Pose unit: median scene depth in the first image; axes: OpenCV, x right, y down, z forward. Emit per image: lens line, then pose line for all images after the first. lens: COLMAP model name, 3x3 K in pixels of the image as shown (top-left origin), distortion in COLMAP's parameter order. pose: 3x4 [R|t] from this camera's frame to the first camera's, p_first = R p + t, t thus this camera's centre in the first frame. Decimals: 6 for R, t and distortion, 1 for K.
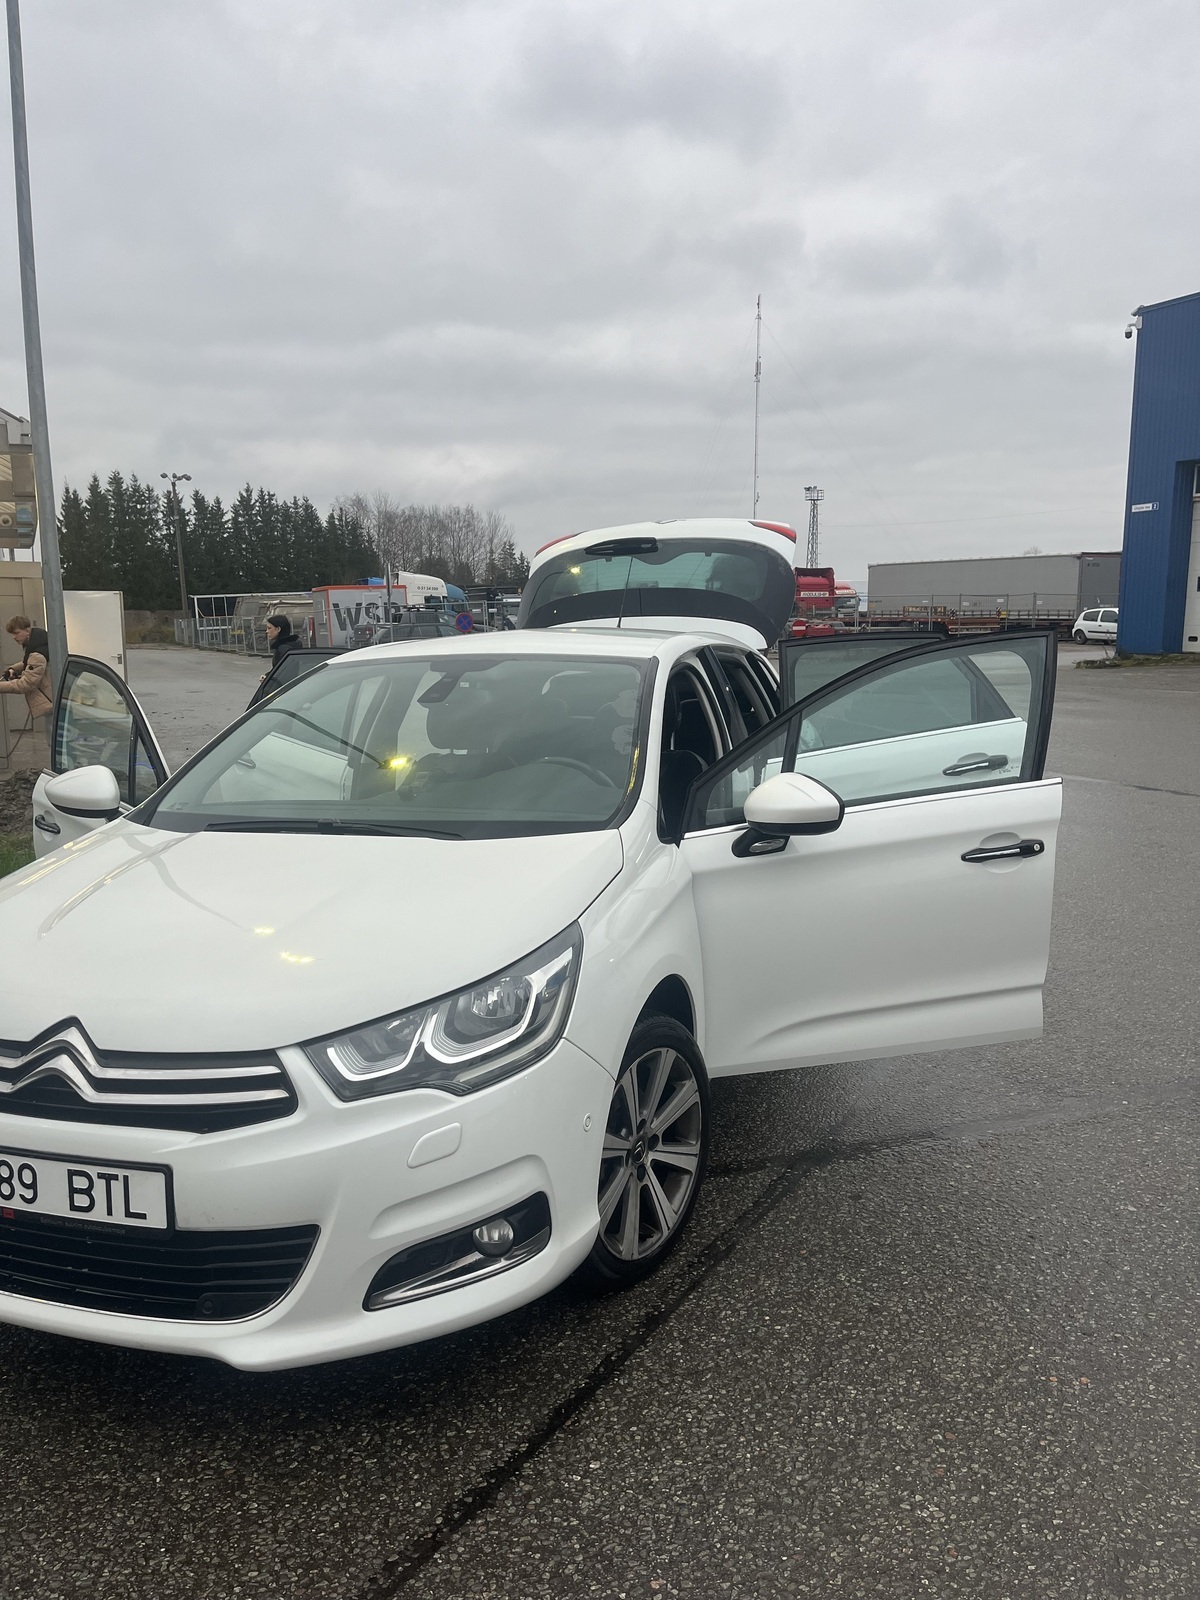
lens RADIAL K [[1343.4, 0, 600.0], [0, 1343.4, 800.0], [0, 0, 1]] dist [0.070275, -0.086881]
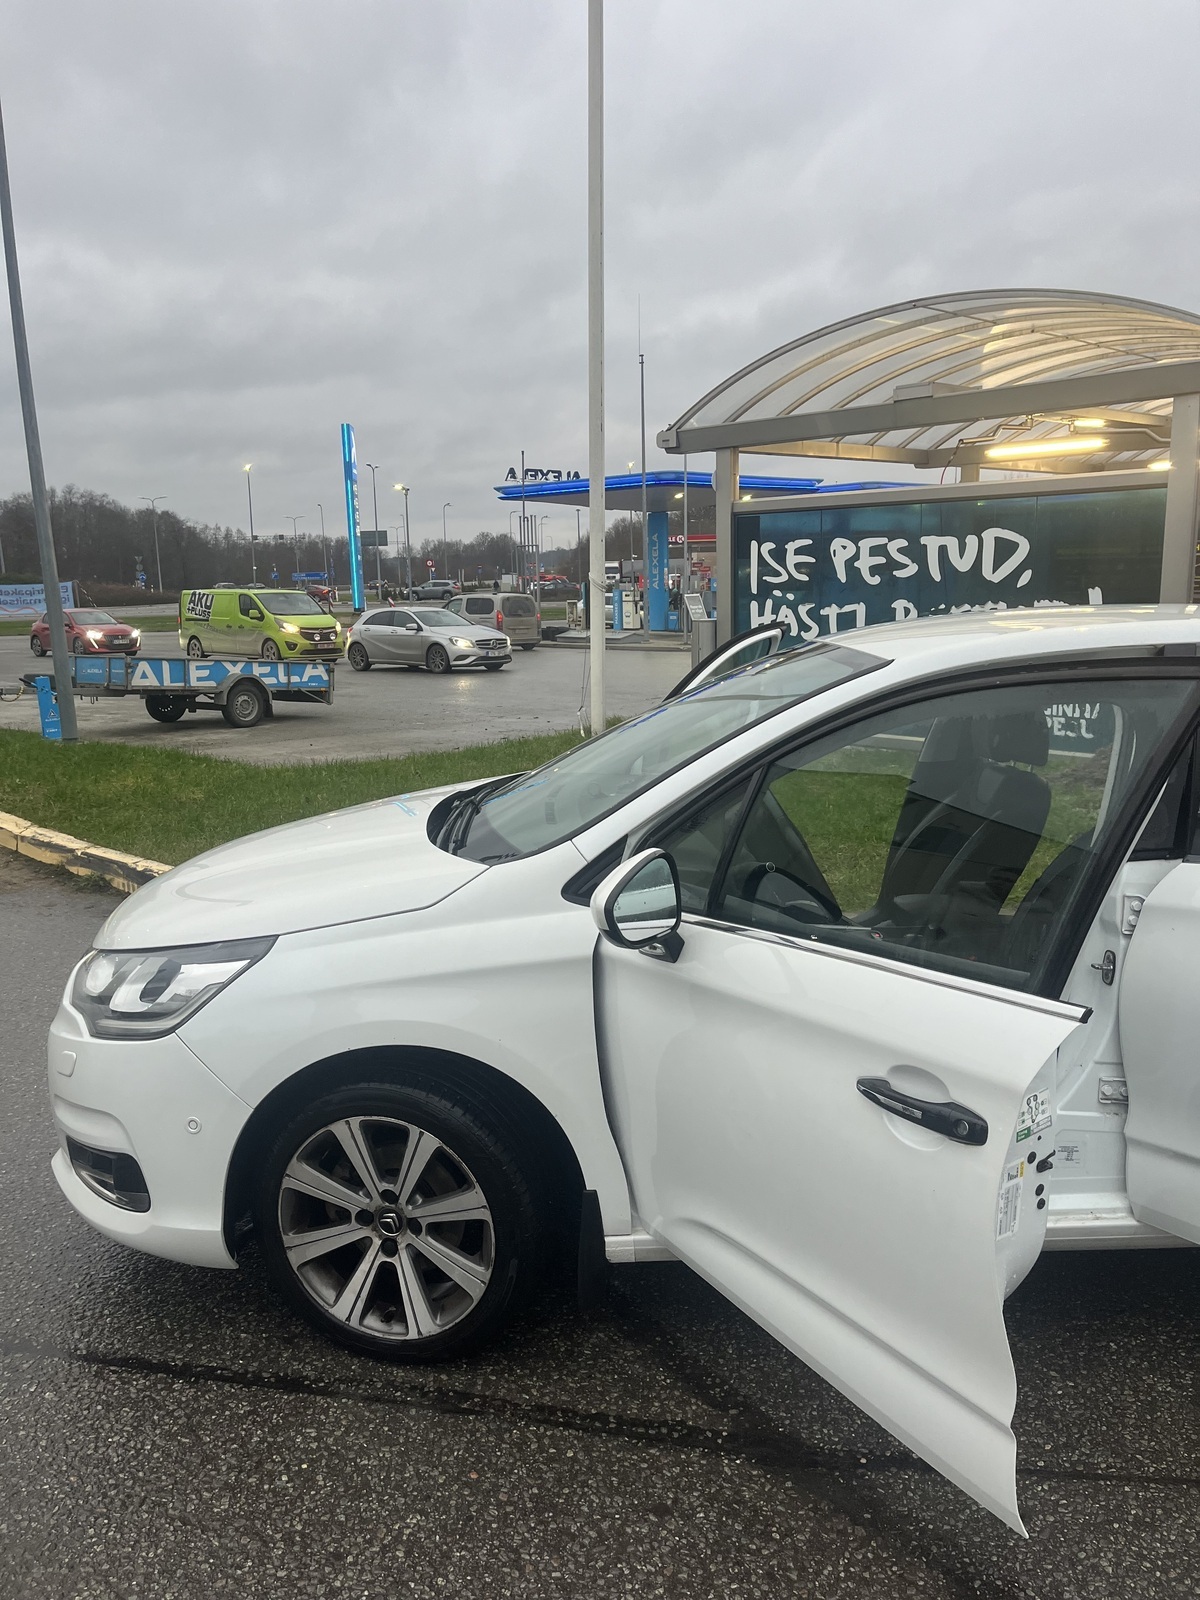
lens RADIAL K [[1343.4, 0, 600.0], [0, 1343.4, 800.0], [0, 0, 1]] dist [0.070275, -0.086881]
pose [[0.229610, 0.182388, -0.956041, 0.834338], [-0.090304, 0.982040, 0.165660, -0.163056], [0.969084, 0.048297, 0.241956, 0.896056]]
